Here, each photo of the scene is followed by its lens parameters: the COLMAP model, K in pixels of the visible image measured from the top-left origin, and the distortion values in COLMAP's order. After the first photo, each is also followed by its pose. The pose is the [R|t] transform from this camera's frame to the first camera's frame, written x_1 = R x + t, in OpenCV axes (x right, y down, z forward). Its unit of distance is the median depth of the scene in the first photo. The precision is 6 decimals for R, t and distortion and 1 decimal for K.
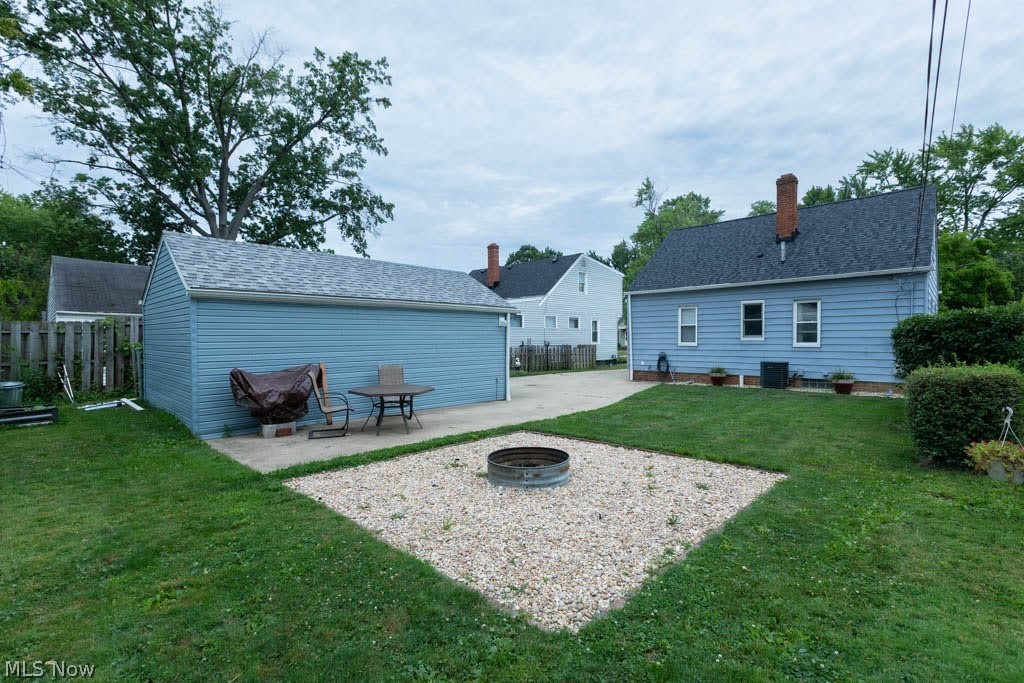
lens RADIAL K [[462.0, 0, 519.7], [0, 462.0, 343.6], [0, 0, 1]] dist [0.018249, -0.000051]
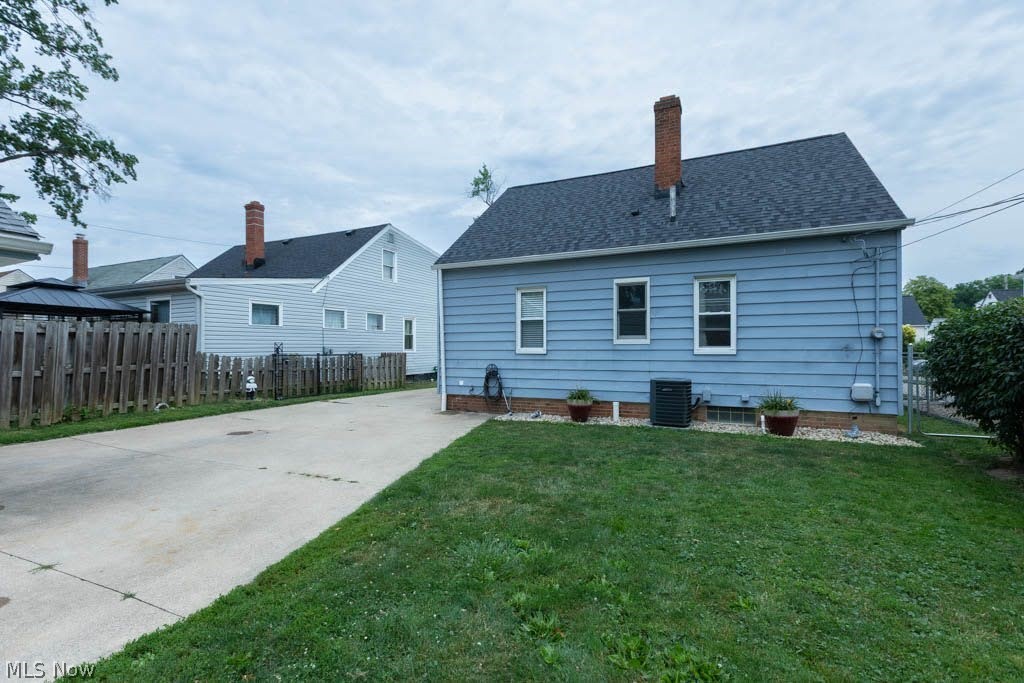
lens RADIAL K [[462.5, 0, 509.4], [0, 462.5, 343.2], [0, 0, 1]] dist [0.001823, -0.000230]
pose [[0.952044, 0.002470, 0.305952, 0.144702], [0.003800, 0.999795, -0.019897, 0.003388], [-0.305938, 0.020105, 0.951839, 0.416227]]
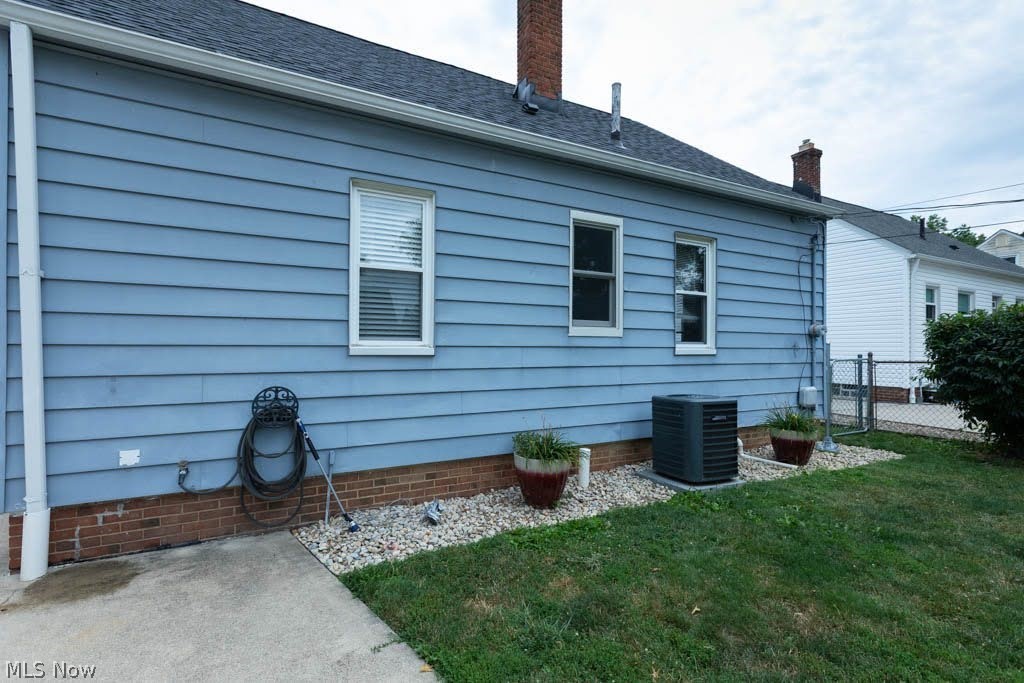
lens RADIAL K [[462.5, 0, 509.4], [0, 462.5, 343.2], [0, 0, 1]] dist [0.001823, -0.000230]
pose [[0.333622, 0.009821, 0.942656, 0.152859], [0.000084, 0.999945, -0.010447, 0.001731], [-0.942707, 0.003564, 0.333603, 0.834832]]
